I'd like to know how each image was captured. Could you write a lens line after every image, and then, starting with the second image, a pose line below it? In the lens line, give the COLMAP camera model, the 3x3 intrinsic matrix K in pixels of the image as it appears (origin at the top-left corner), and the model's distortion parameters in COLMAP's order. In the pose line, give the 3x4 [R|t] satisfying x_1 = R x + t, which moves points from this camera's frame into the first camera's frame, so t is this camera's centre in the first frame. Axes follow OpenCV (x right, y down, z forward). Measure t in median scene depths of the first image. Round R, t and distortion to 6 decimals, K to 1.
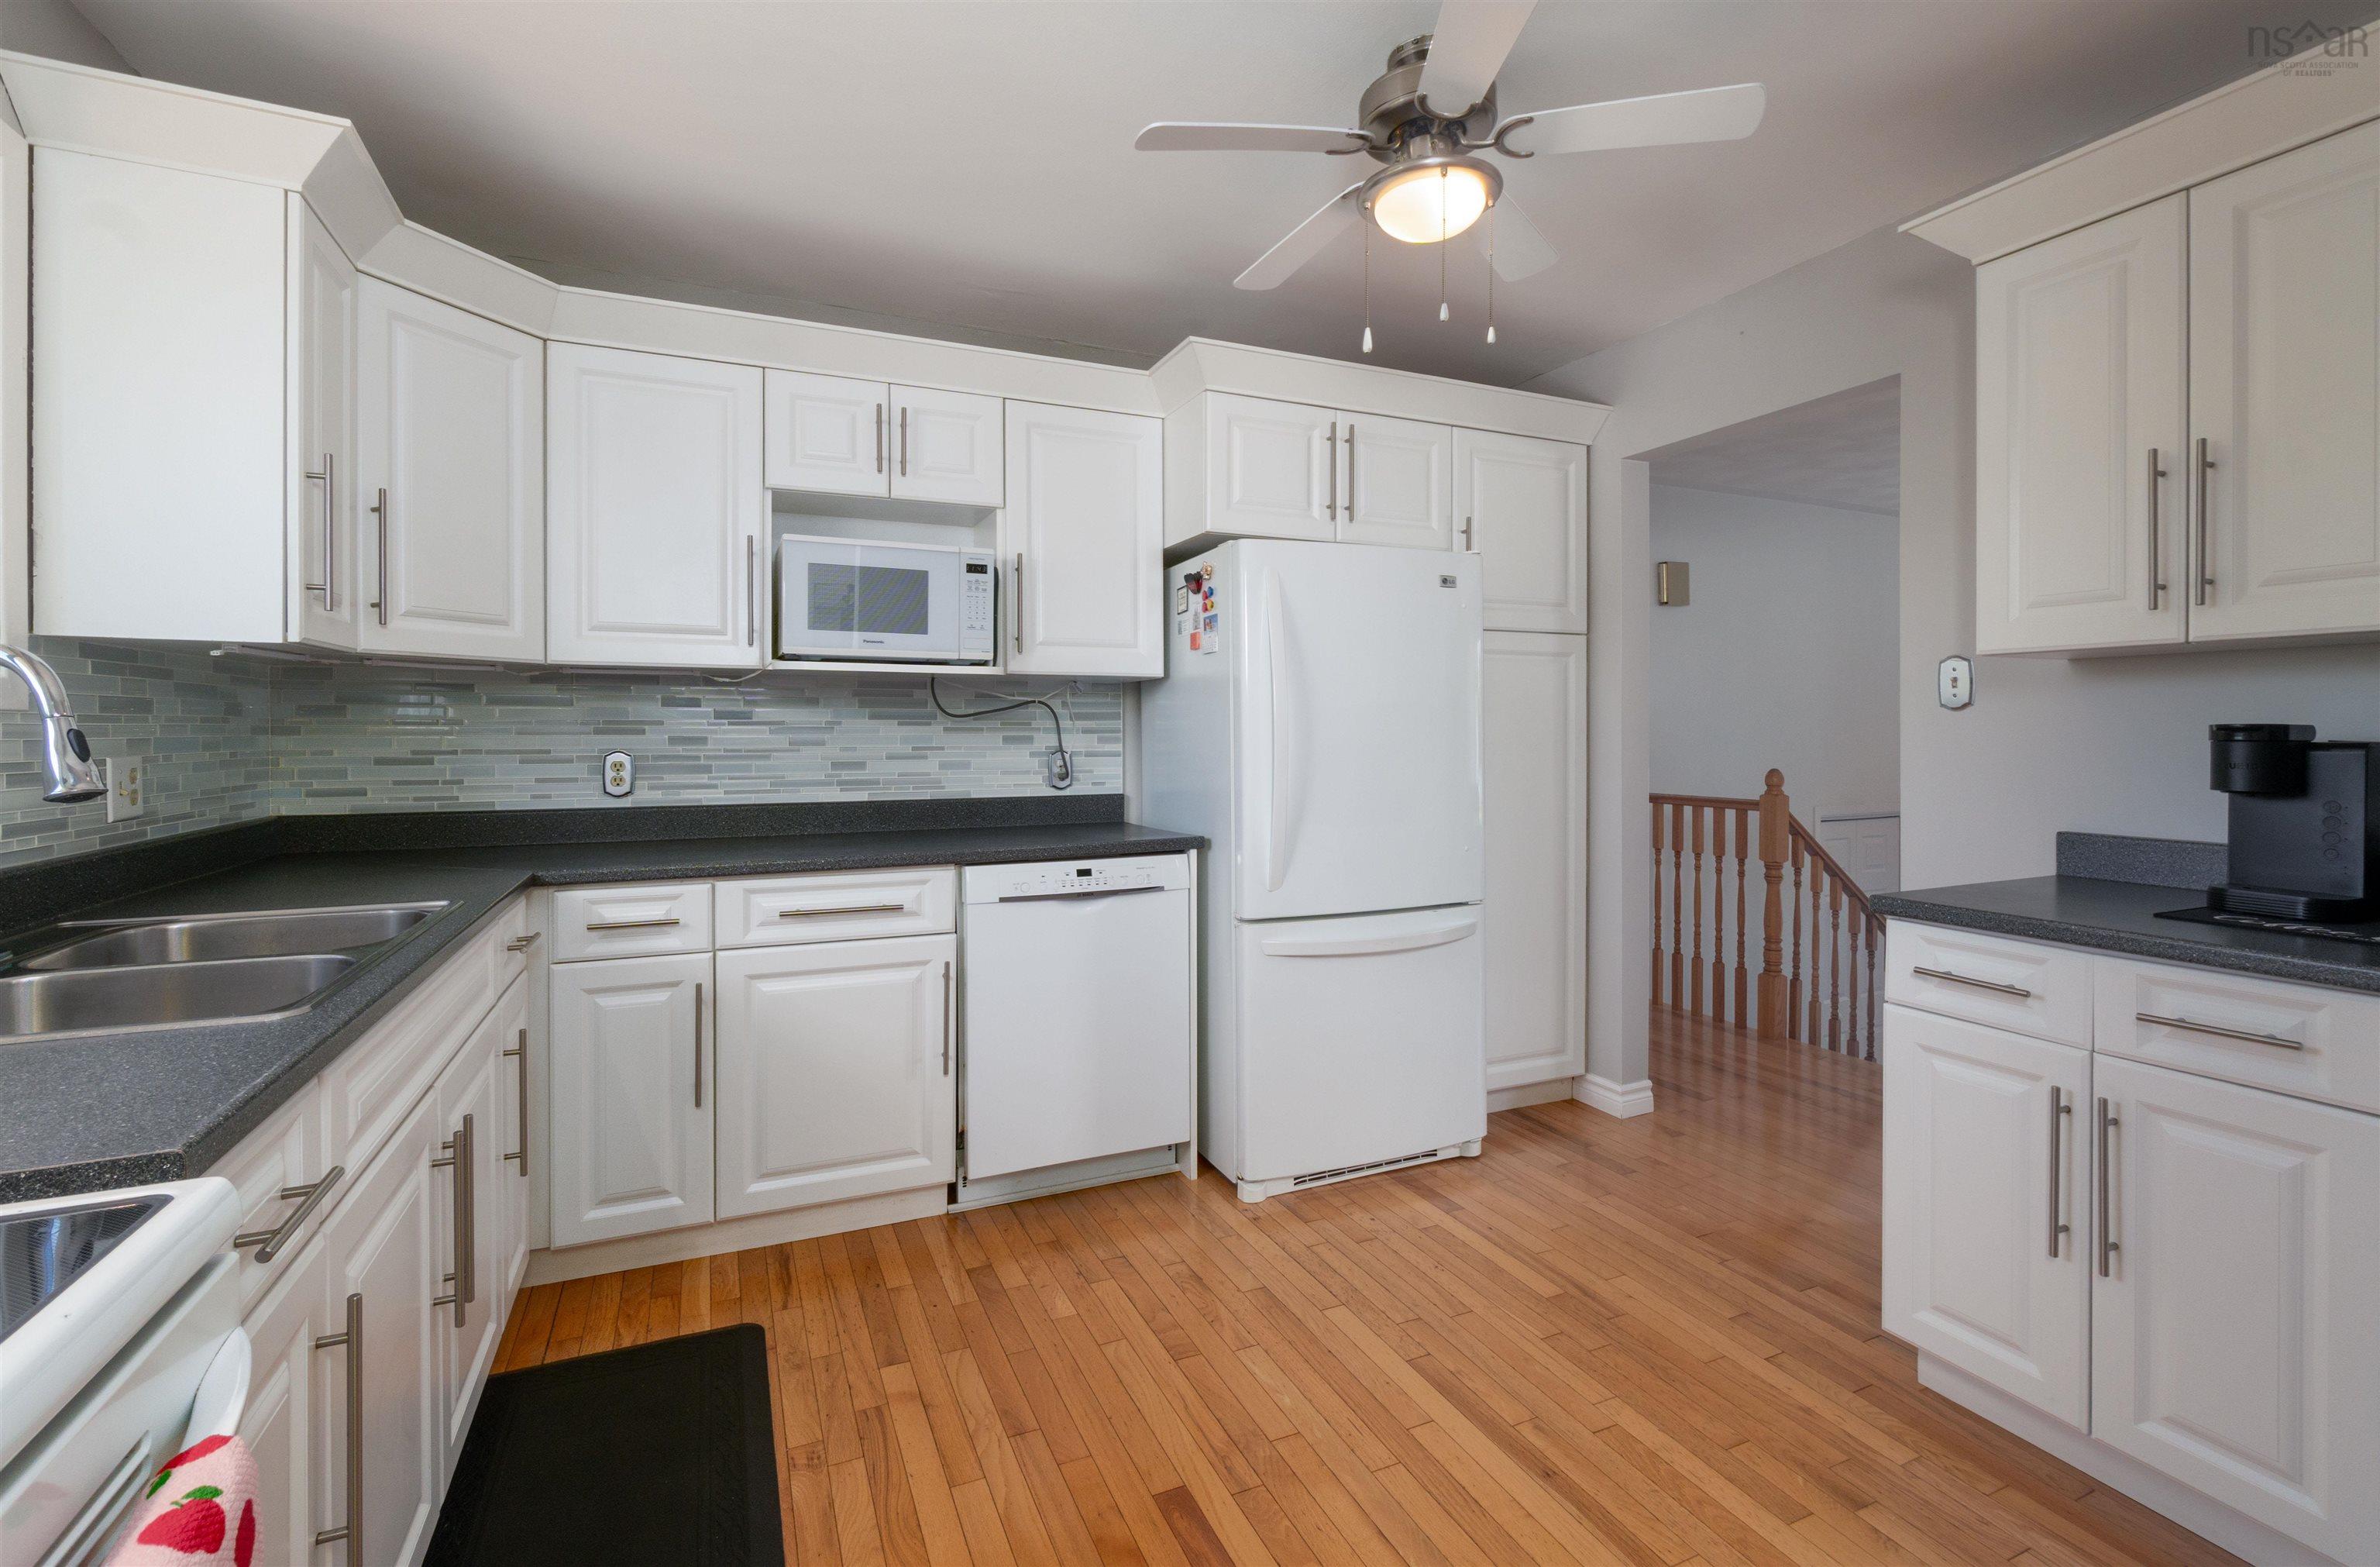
lens RADIAL K [[1067.6, 0, 1205.8], [0, 1067.6, 744.9], [0, 0, 1]] dist [0.001298, 0.001534]
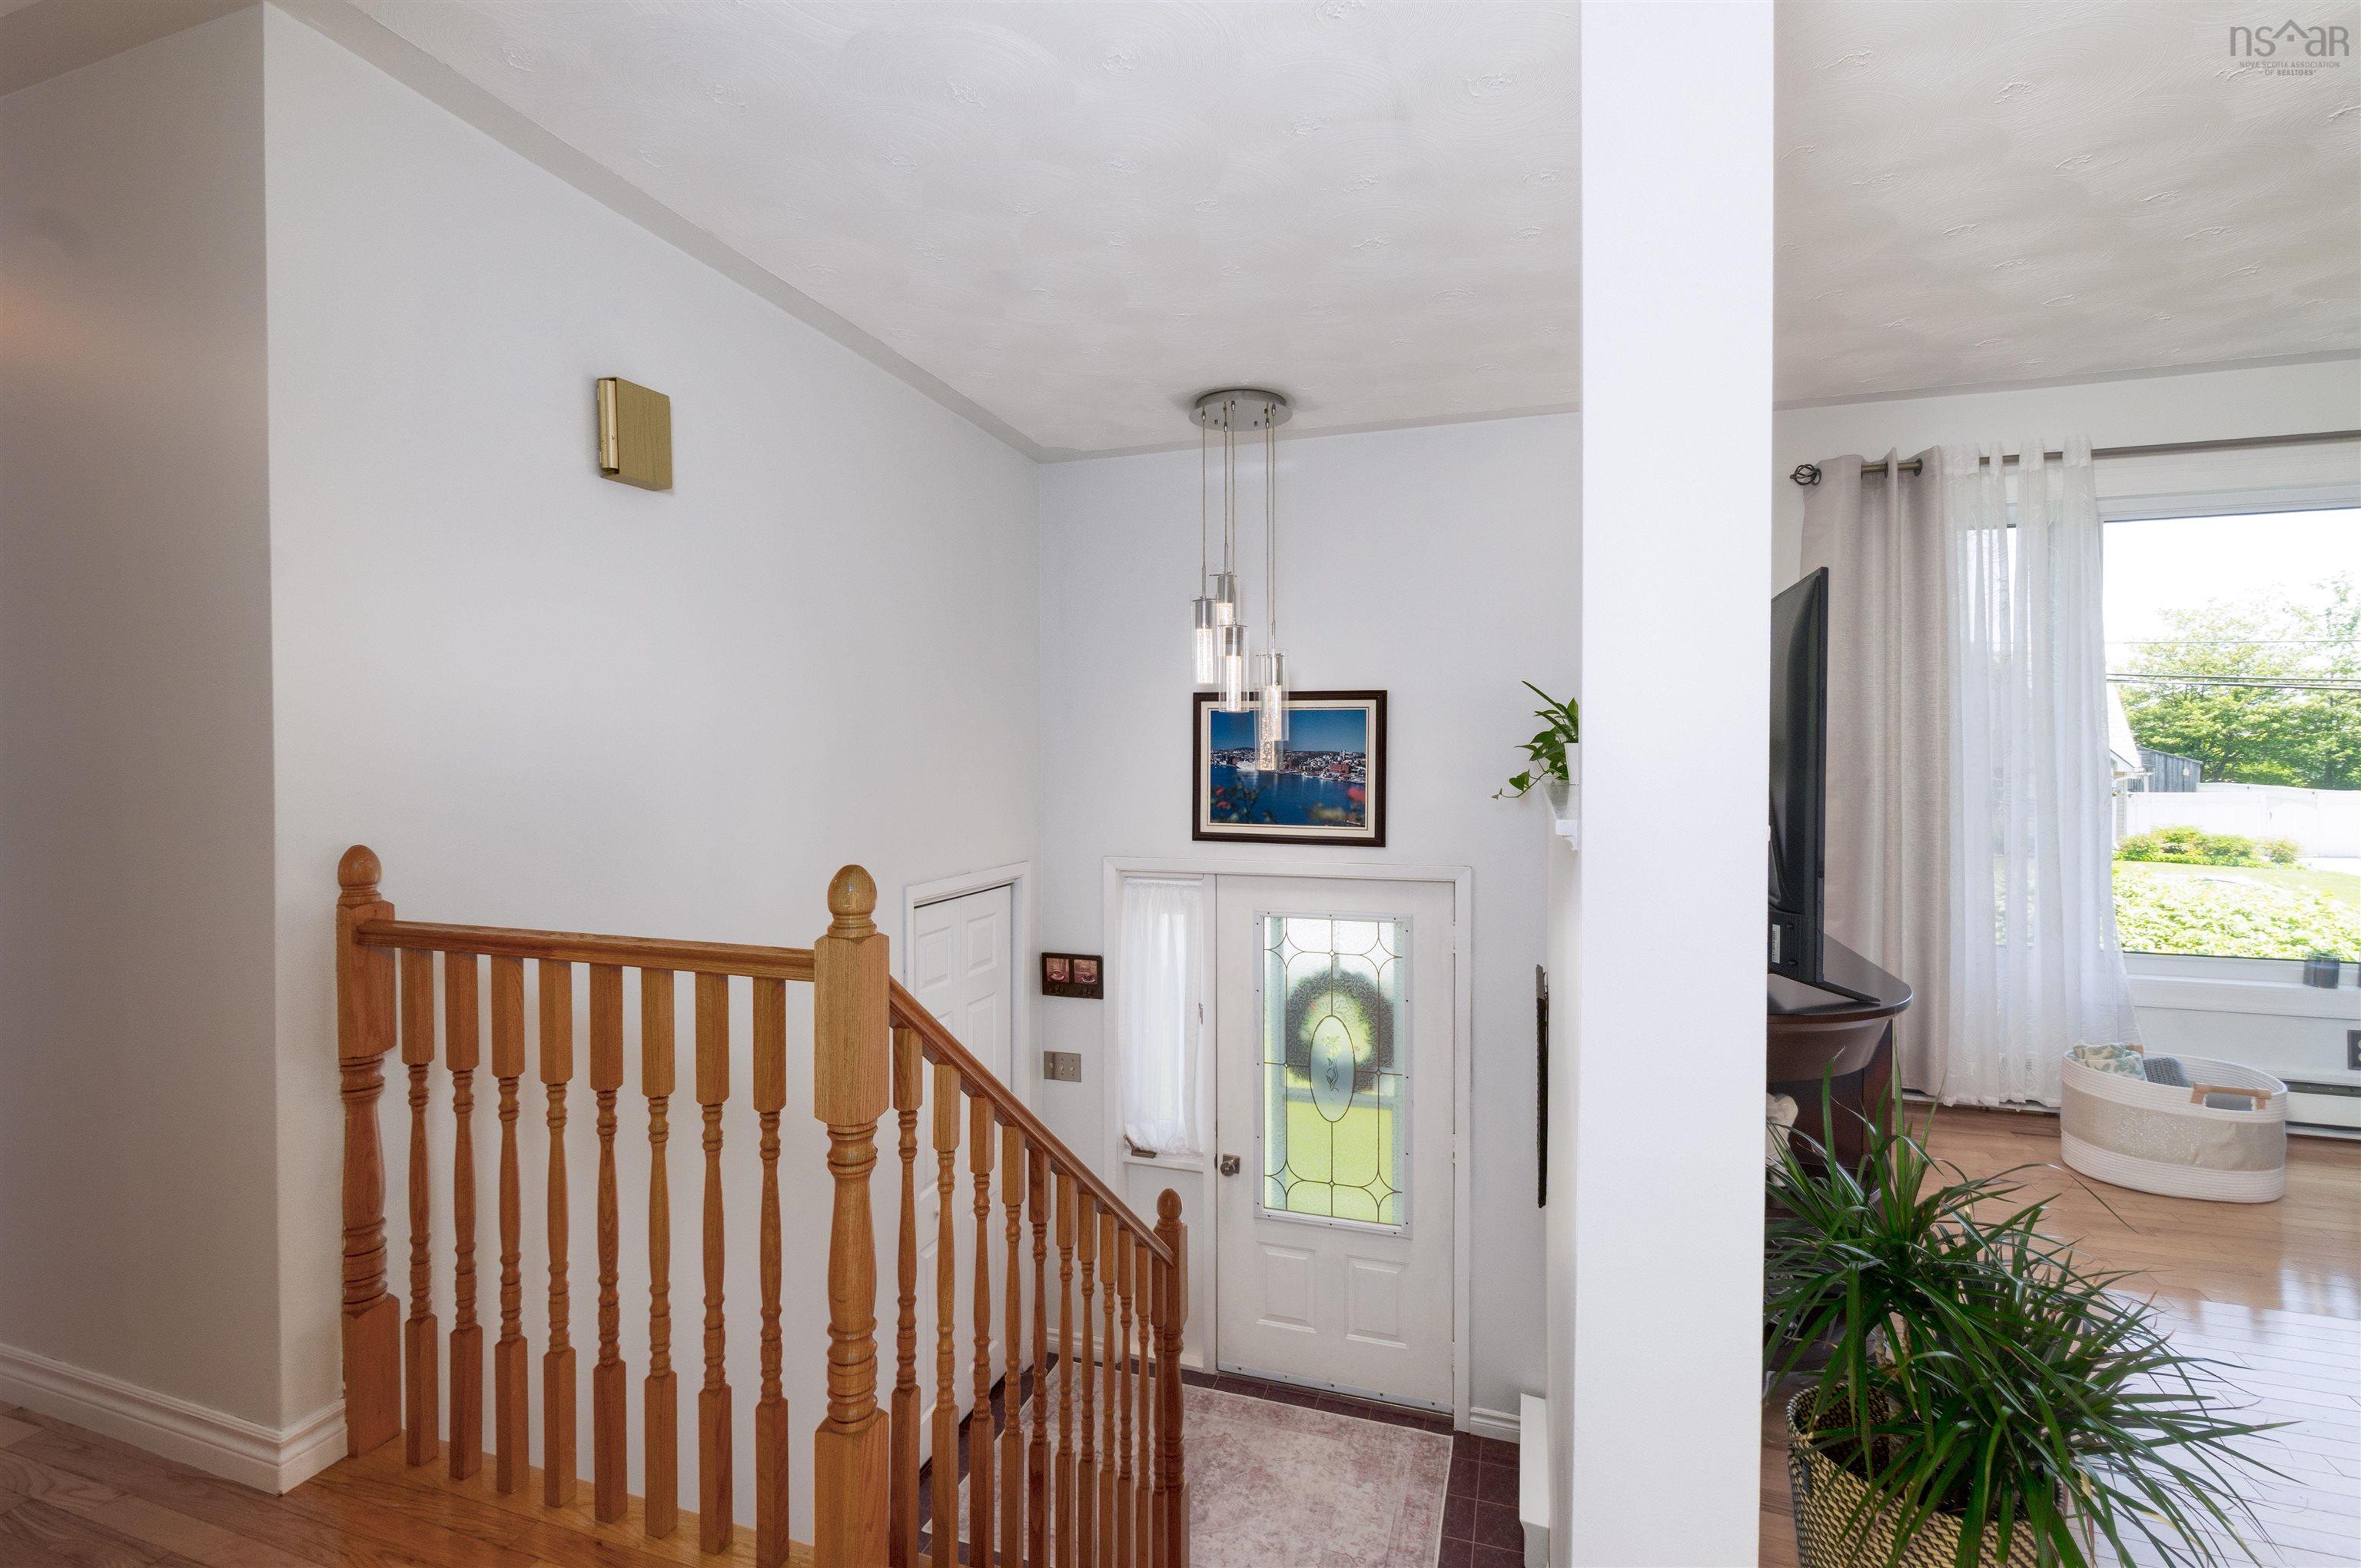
lens RADIAL K [[1033.5, 0, 1185.0], [0, 1033.5, 767.9], [0, 0, 1]] dist [0.001674, 0.000324]
pose [[0.683373, -0.009628, 0.730006, 0.342754], [0.005541, 0.999953, 0.008002, -0.013441], [-0.730048, -0.001424, 0.683394, 0.657126]]
